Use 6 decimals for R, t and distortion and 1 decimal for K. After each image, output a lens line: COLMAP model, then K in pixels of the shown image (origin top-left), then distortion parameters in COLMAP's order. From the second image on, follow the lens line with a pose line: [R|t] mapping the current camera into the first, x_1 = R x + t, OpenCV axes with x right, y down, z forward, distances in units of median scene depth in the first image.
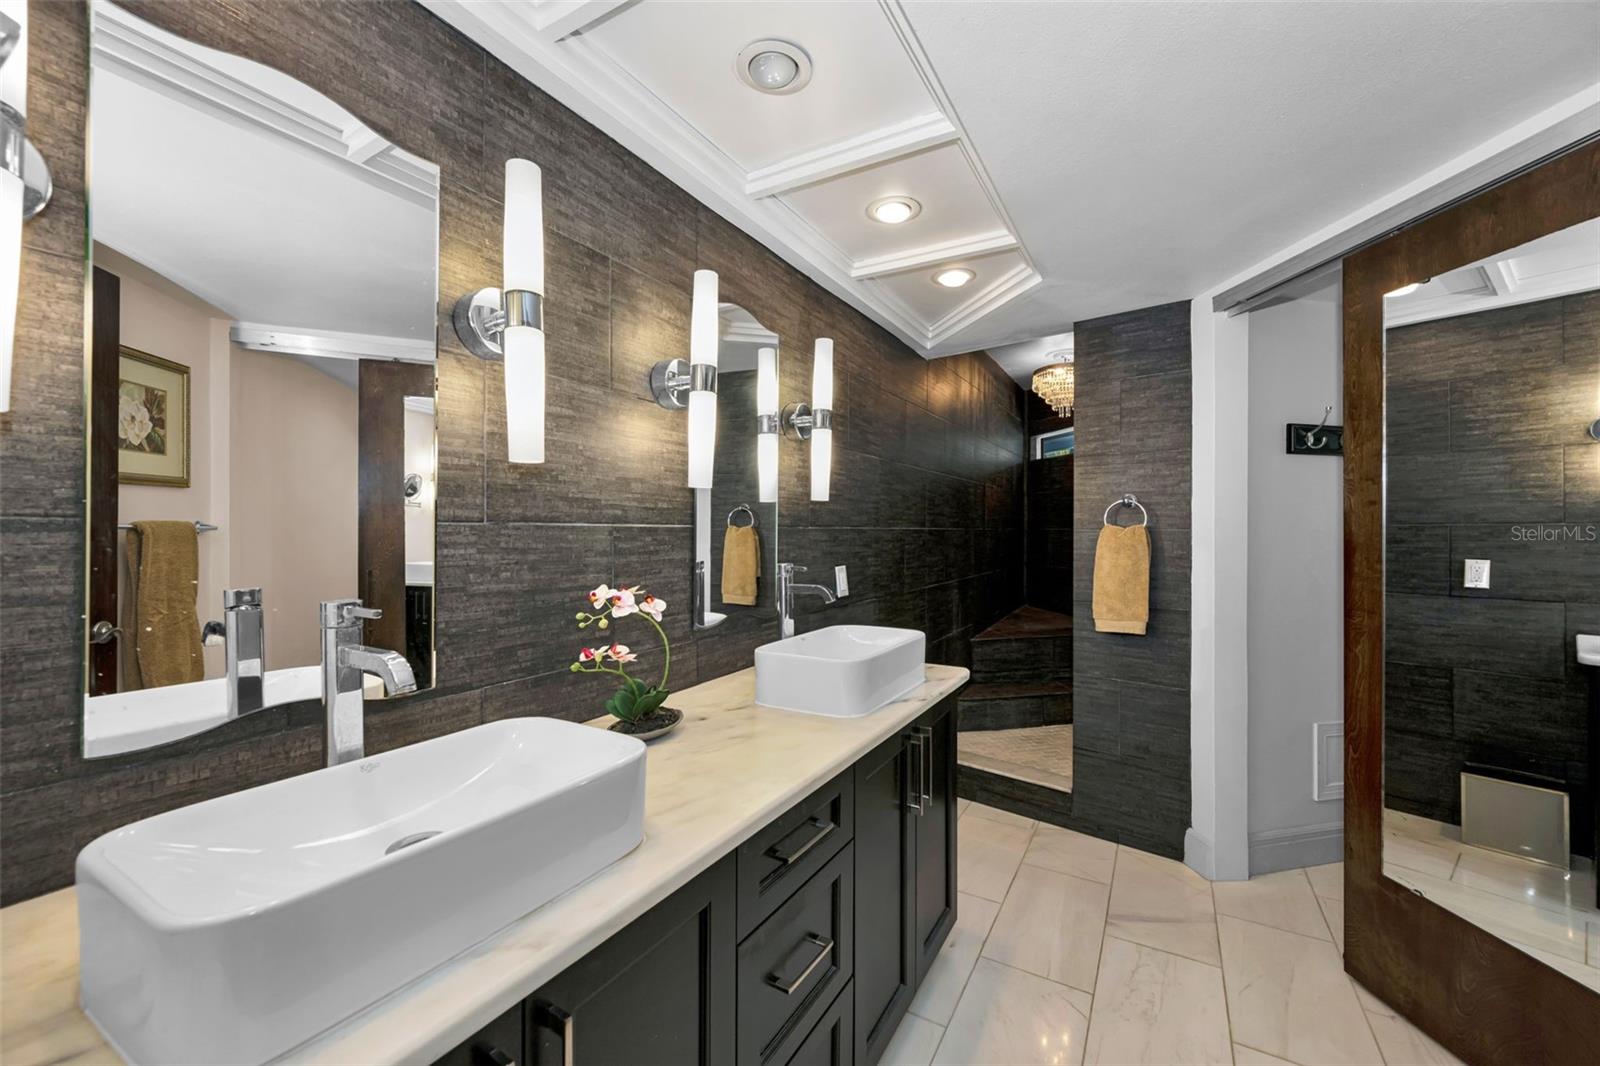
lens RADIAL K [[637.0, 0, 808.7], [0, 637.0, 529.7], [0, 0, 1]] dist [0.000029, 0.000411]
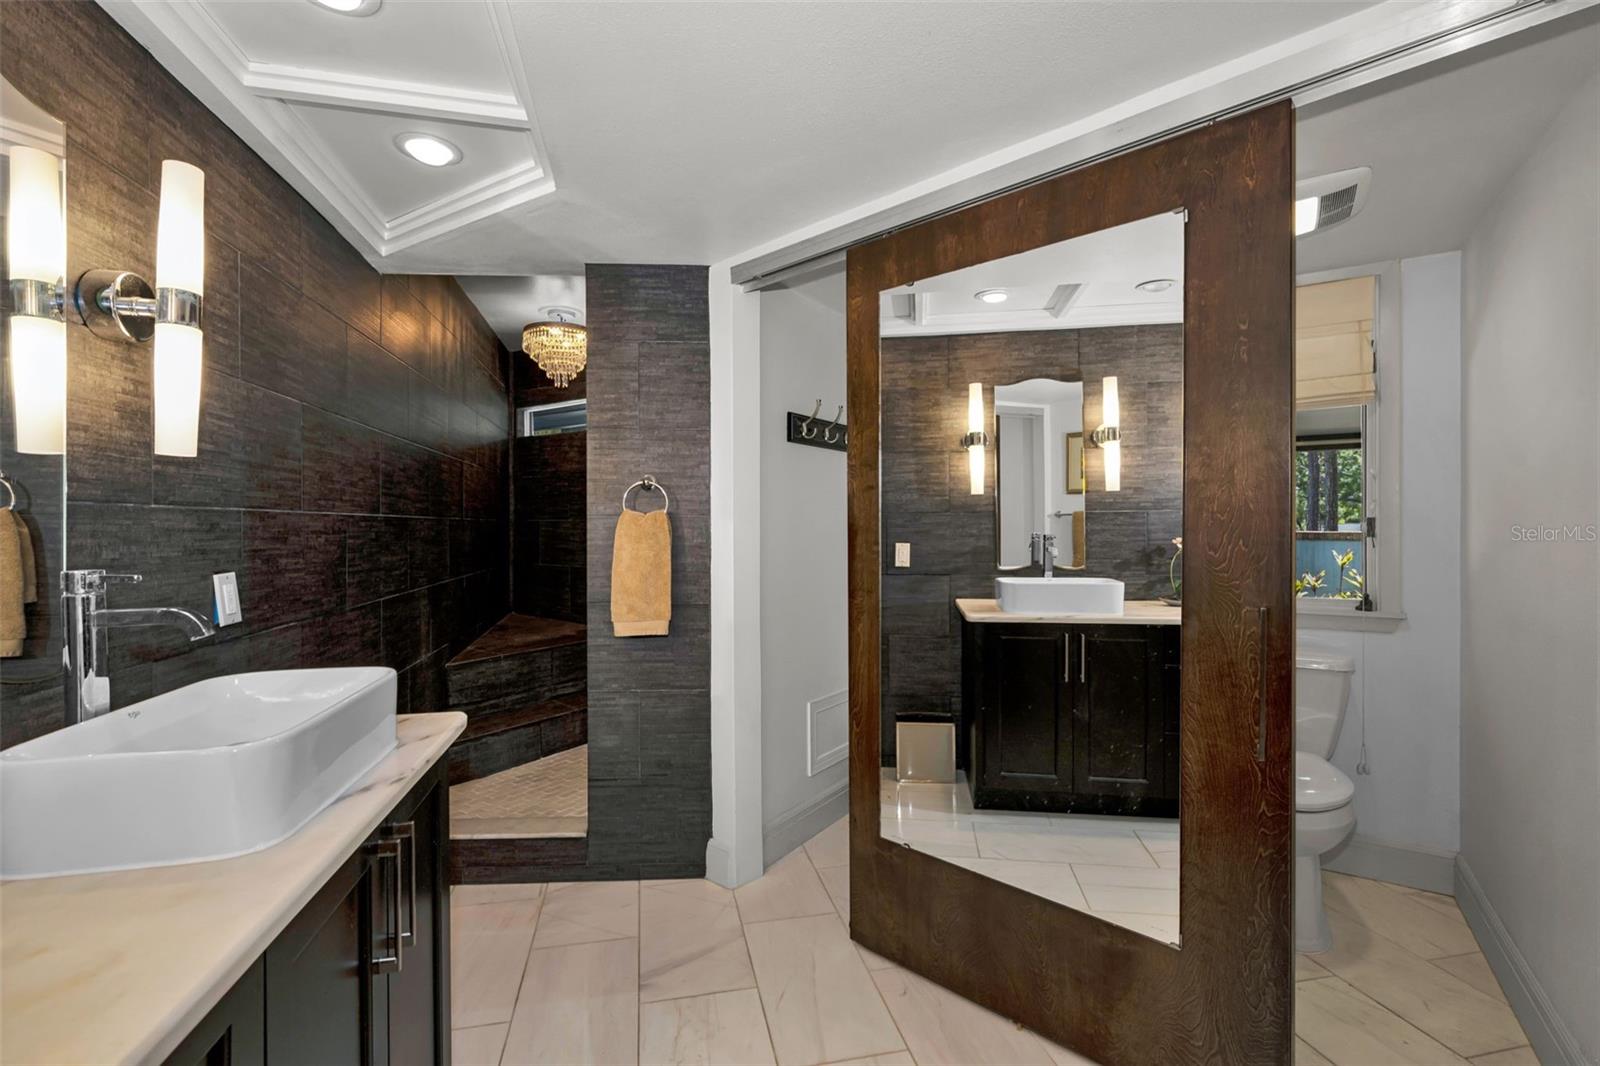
lens RADIAL K [[713.7, 0, 797.4], [0, 713.7, 530.0], [0, 0, 1]] dist [-0.000419, 0.000176]
pose [[0.746204, -0.007485, 0.665675, 0.005761], [0.004105, 0.999970, 0.006642, 0.013885], [-0.665704, -0.002224, 0.746212, 0.140650]]
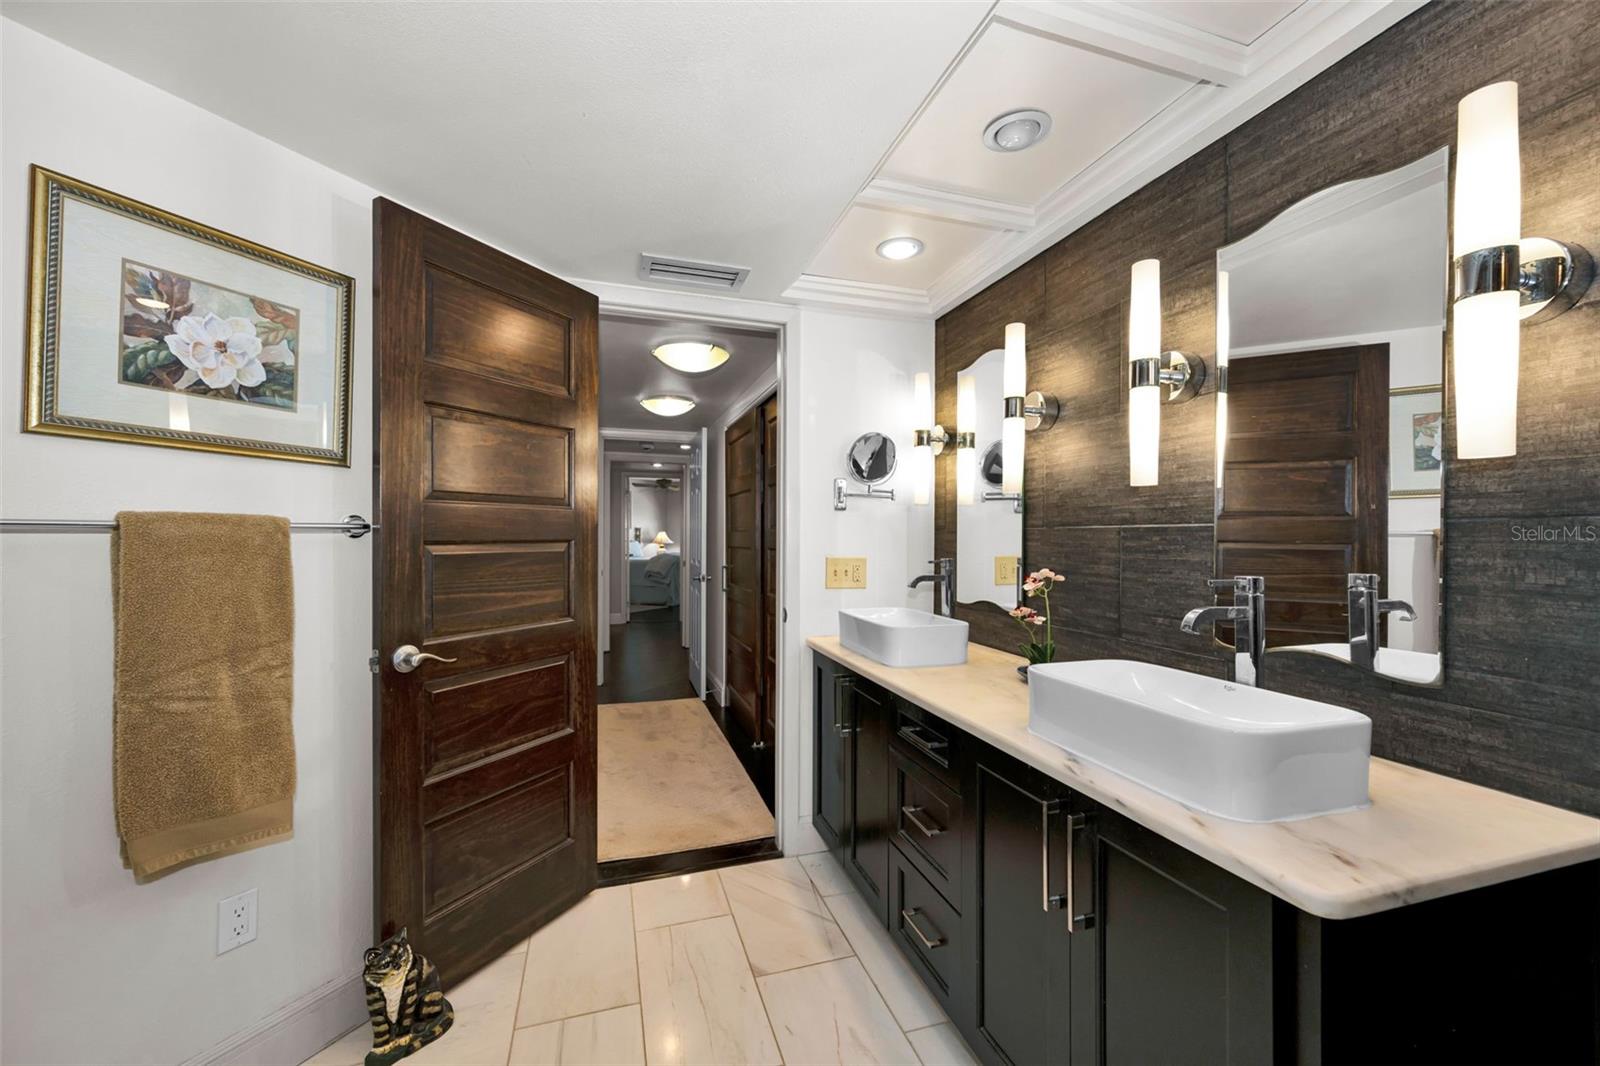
lens RADIAL K [[637.0, 0, 808.7], [0, 637.0, 529.7], [0, 0, 1]] dist [0.000029, 0.000411]
pose [[-0.670359, -0.014137, -0.741902, 0.537176], [-0.003702, 0.999870, -0.015707, 0.011053], [0.742028, -0.007783, -0.670324, 0.760474]]
